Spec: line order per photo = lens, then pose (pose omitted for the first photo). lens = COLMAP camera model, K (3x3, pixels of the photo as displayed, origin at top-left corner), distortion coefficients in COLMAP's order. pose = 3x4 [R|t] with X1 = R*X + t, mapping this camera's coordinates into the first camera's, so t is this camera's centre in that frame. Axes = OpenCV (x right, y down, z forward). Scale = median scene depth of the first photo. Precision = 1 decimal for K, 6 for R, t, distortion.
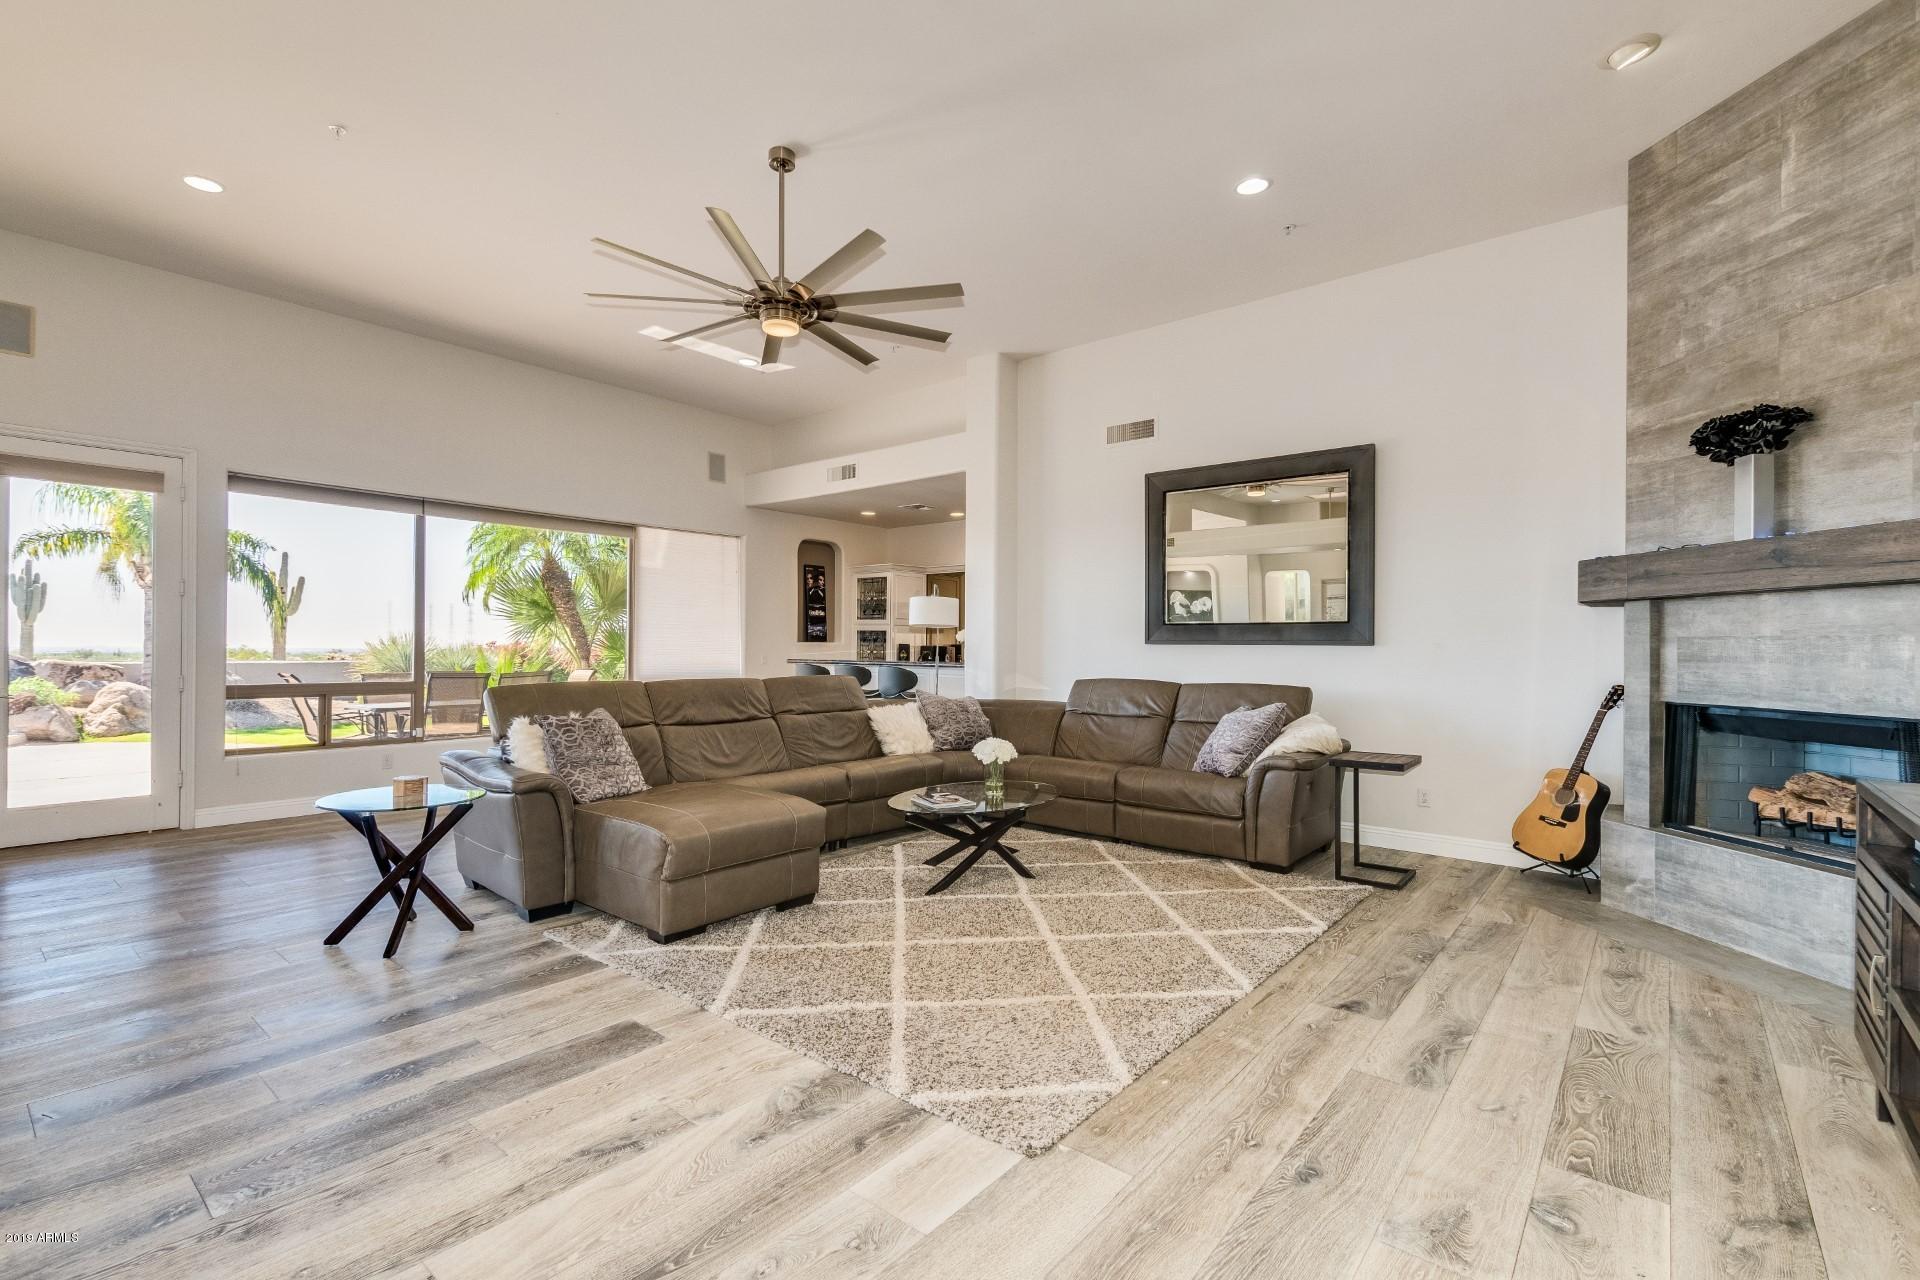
lens RADIAL K [[881.9, 0, 933.9], [0, 881.9, 645.4], [0, 0, 1]] dist [0.016865, -0.005696]
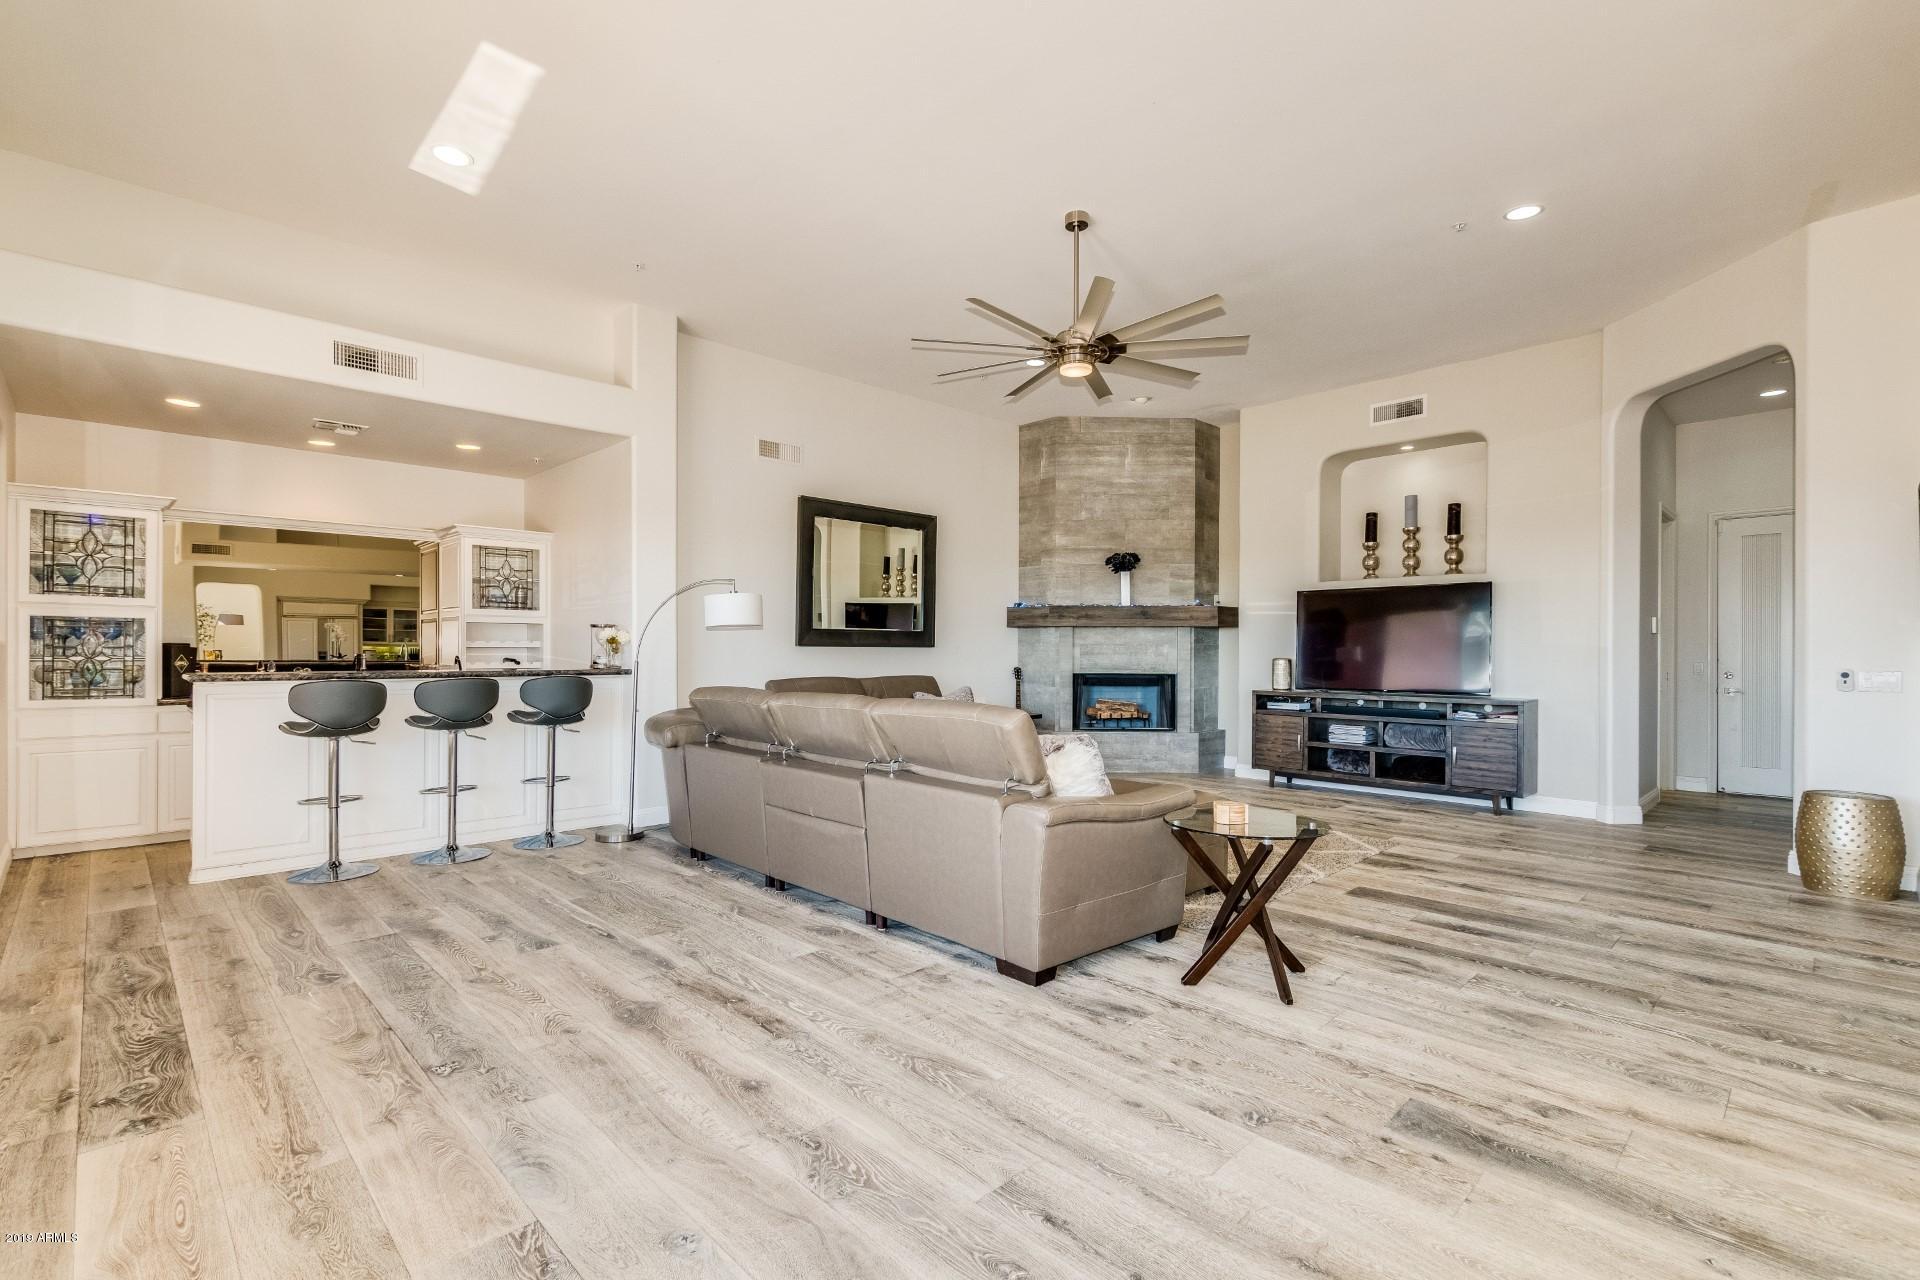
lens RADIAL K [[881.9, 0, 986.3], [0, 881.9, 644.1], [0, 0, 1]] dist [0.016865, -0.005696]
pose [[0.056730, -0.001069, 0.998389, -1.351472], [-0.005916, 0.999982, 0.001407, -0.010414], [-0.998372, -0.005986, 0.056723, 1.079540]]
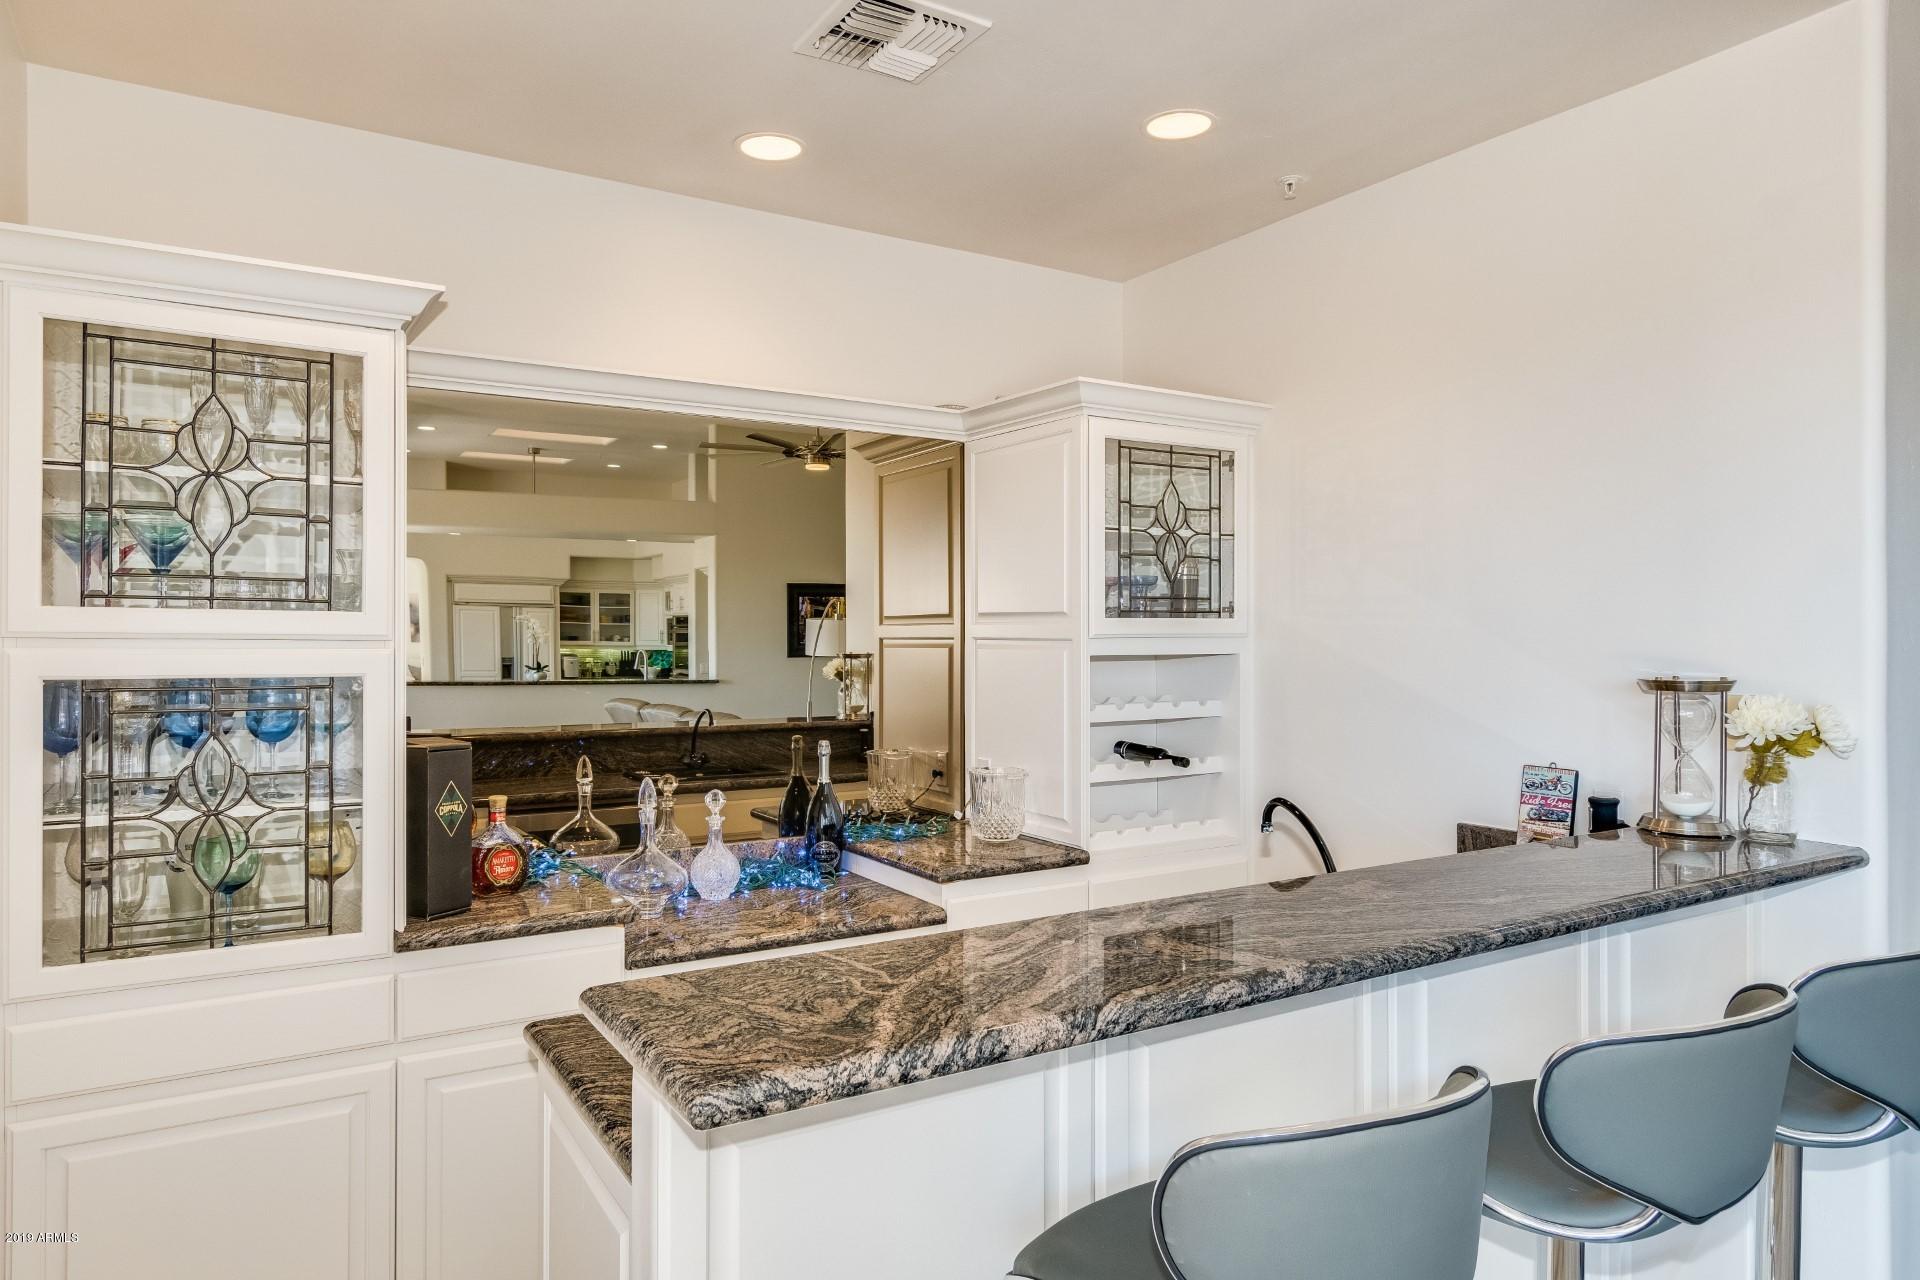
lens RADIAL K [[1203.3, 0, 969.8], [0, 1203.3, 633.9], [0, 0, 1]] dist [0.005255, 0.000458]
pose [[0.285260, -0.008621, 0.958411, -0.560712], [-0.002692, 0.999948, 0.009795, -0.064626], [-0.958446, -0.005374, 0.285222, 1.966671]]
